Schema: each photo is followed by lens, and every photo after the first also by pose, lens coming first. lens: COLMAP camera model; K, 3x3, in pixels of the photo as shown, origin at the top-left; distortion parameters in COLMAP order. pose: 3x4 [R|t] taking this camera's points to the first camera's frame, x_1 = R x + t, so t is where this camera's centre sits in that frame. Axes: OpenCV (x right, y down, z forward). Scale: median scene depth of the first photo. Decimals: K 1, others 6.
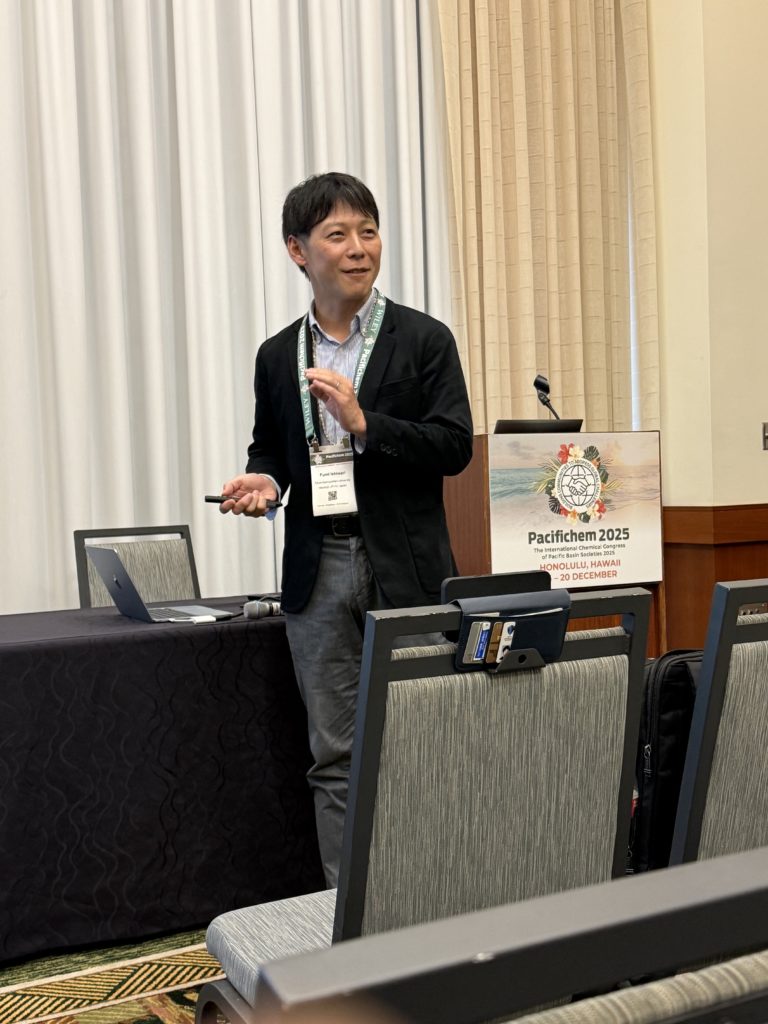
lens RADIAL K [[1315.2, 0, 373.7], [0, 1315.2, 479.7], [0, 0, 1]] dist [0.073089, 0.000000]
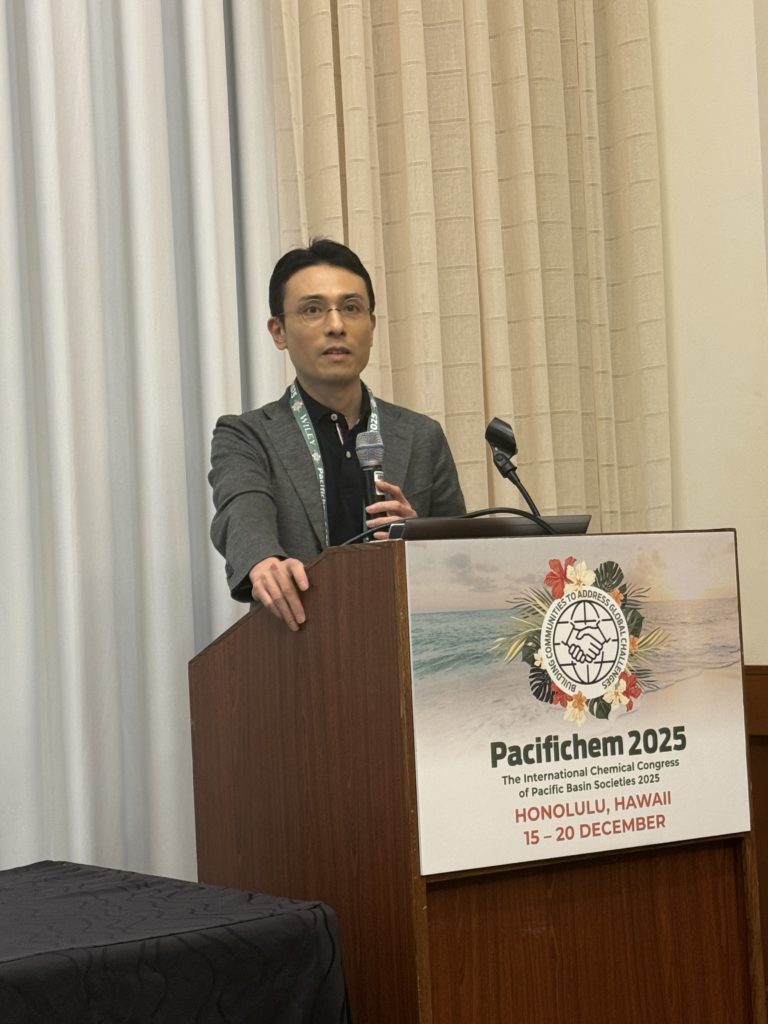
lens RADIAL K [[2062.3, 0, 346.4], [0, 2062.3, 517.3], [0, 0, 1]] dist [0.130318, 0.000000]
pose [[0.994503, -0.014863, 0.103647, -0.011750], [0.019149, 0.998997, -0.040480, -0.012620], [-0.102942, 0.042242, 0.993790, 0.246031]]
